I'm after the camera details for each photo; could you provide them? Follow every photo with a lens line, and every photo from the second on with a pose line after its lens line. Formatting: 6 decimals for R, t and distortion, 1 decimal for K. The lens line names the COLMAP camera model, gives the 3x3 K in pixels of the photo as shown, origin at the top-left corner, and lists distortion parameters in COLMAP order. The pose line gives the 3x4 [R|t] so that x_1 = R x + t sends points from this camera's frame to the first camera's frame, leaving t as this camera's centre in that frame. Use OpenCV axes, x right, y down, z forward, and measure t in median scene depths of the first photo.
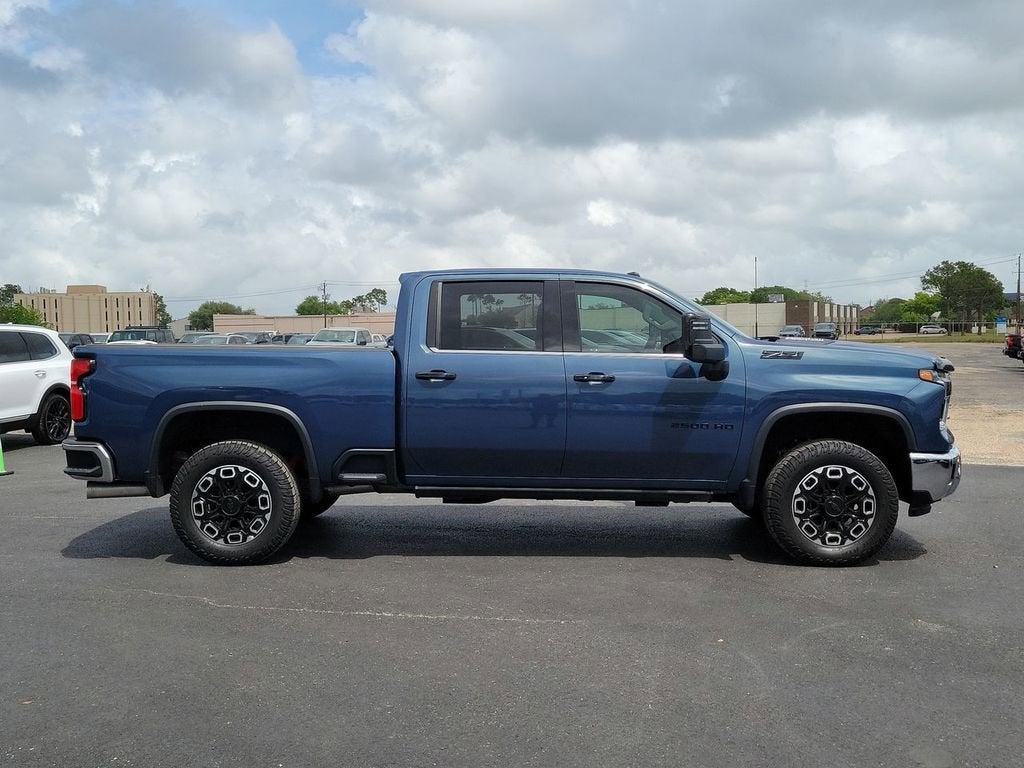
lens RADIAL K [[1076.3, 0, 512.9], [0, 1076.3, 386.2], [0, 0, 1]] dist [0.078100, 0.010367]
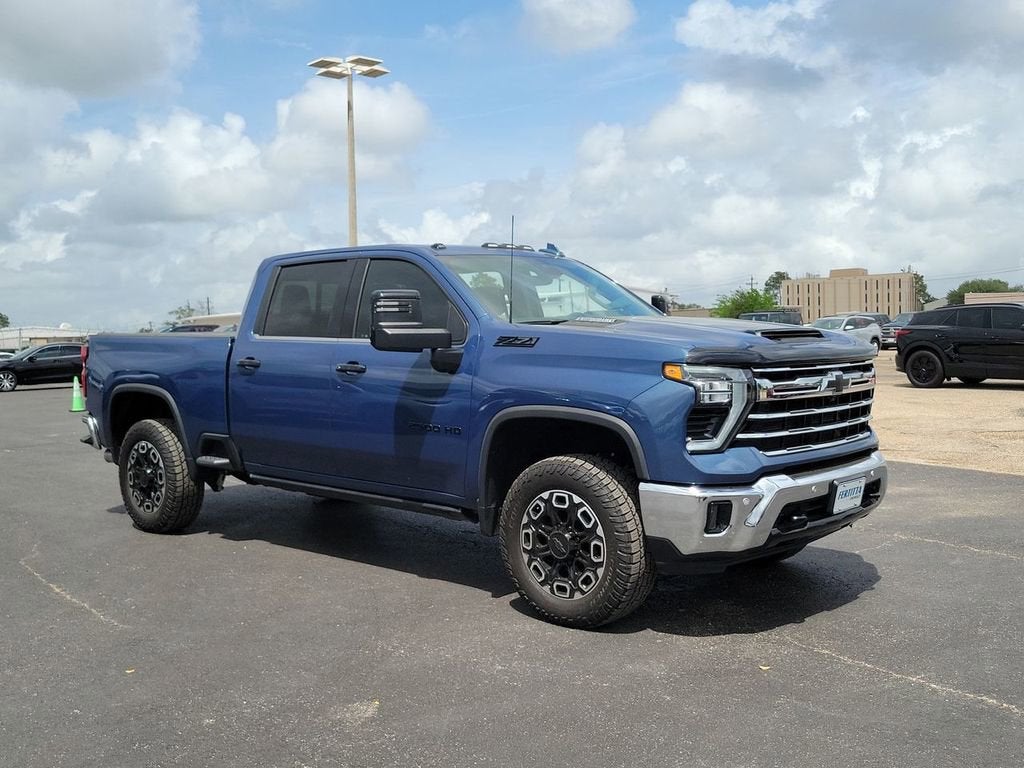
lens RADIAL K [[1067.2, 0, 512.0], [0, 1067.2, 384.0], [0, 0, 1]] dist [0.009140, 0.002588]
pose [[0.751838, 0.024473, -0.658894, 0.749382], [-0.013328, 0.999671, 0.021923, -0.015471], [0.659213, -0.007701, 0.751916, 0.426229]]
